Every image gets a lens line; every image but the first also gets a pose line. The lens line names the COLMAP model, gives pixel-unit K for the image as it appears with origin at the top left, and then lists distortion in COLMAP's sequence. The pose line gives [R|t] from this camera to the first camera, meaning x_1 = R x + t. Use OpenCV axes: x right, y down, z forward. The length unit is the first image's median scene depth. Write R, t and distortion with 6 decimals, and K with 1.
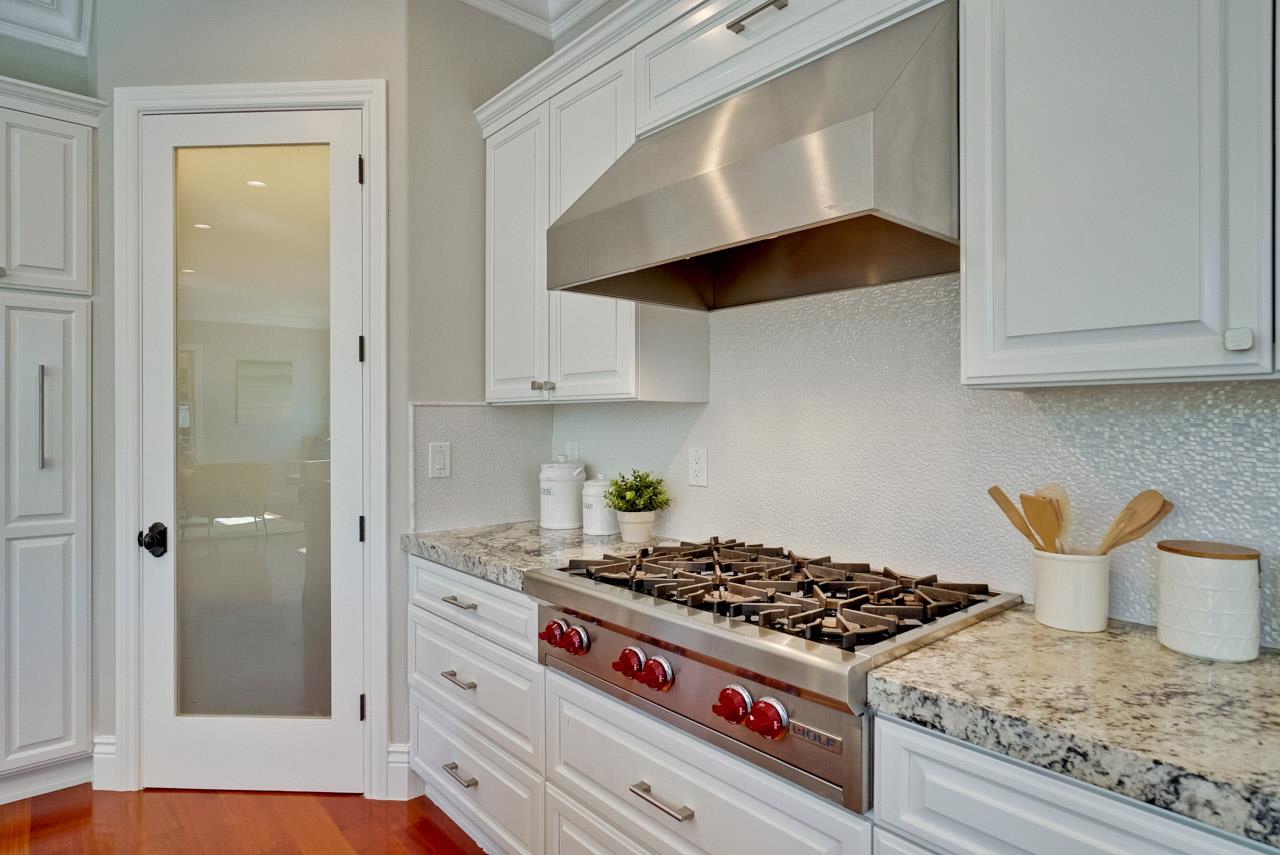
lens RADIAL K [[688.8, 0, 649.0], [0, 688.8, 428.2], [0, 0, 1]] dist [-0.015196, 0.001131]
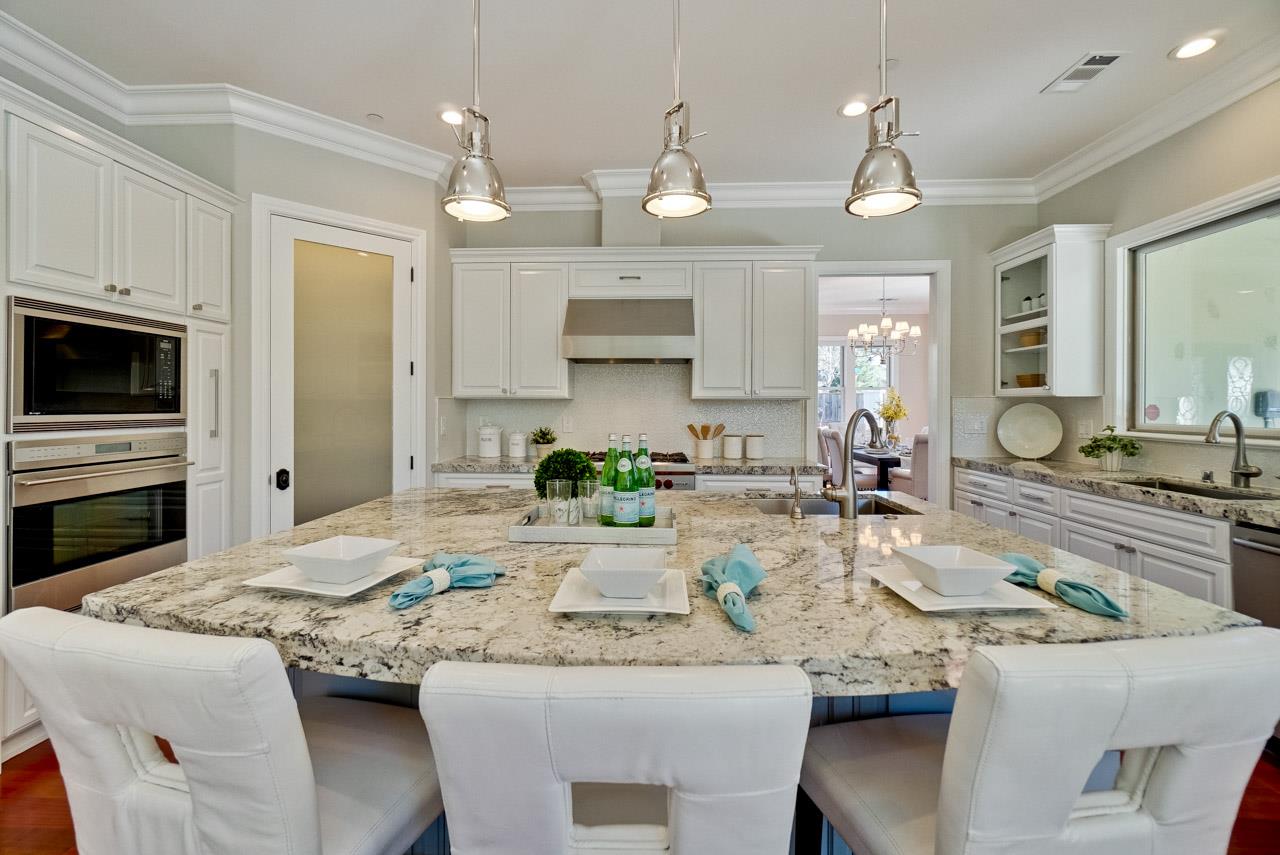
lens RADIAL K [[563.3, 0, 638.7], [0, 563.3, 404.0], [0, 0, 1]] dist [-0.001097, 0.000941]
pose [[0.691819, 0.000838, 0.722070, -1.175149], [0.001626, 0.999995, -0.002718, -0.010854], [-0.722069, 0.003055, 0.691814, -0.568475]]
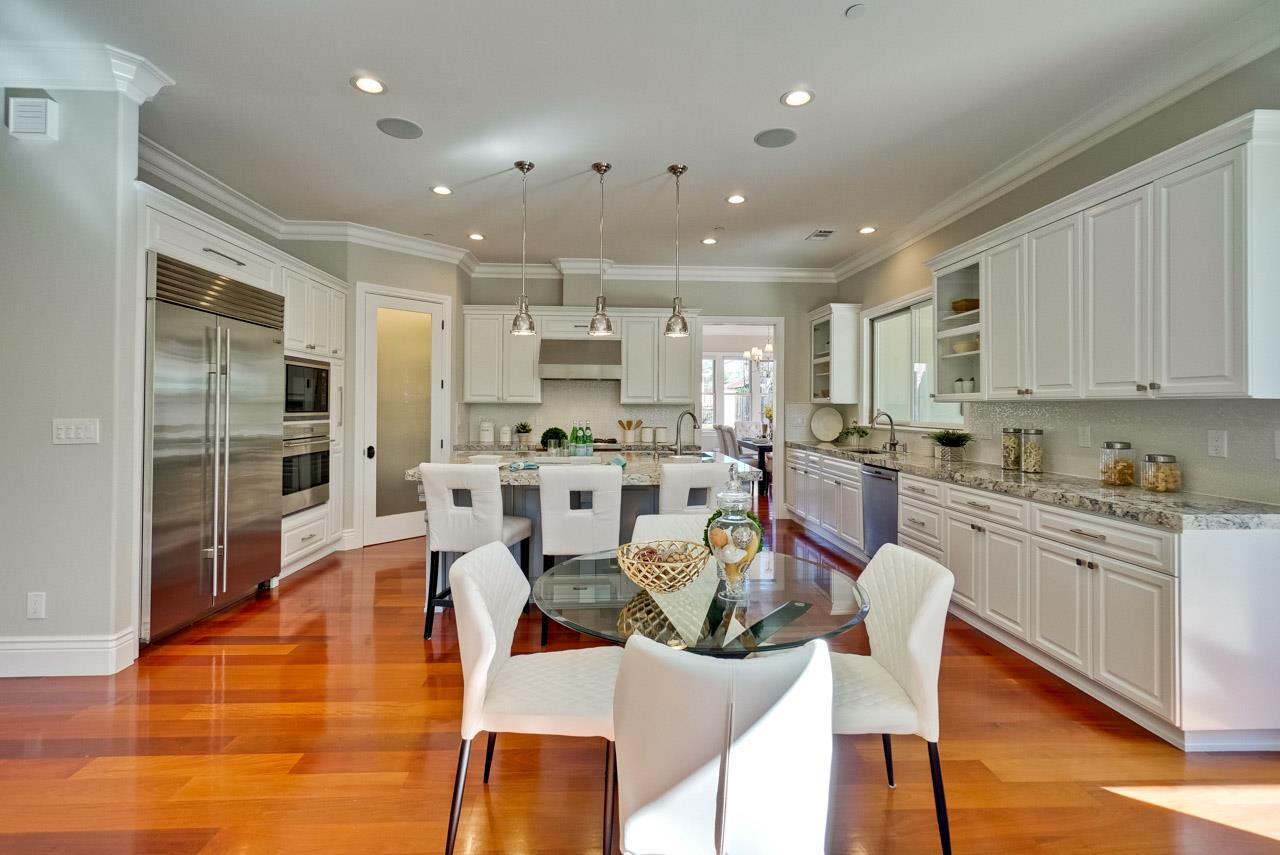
lens RADIAL K [[563.3, 0, 645.2], [0, 563.3, 399.4], [0, 0, 1]] dist [-0.001097, 0.000941]
pose [[0.613092, 0.011033, 0.789935, -1.932746], [-0.001912, 0.999920, -0.012482, -0.019518], [-0.790010, 0.006142, 0.613064, -1.294128]]
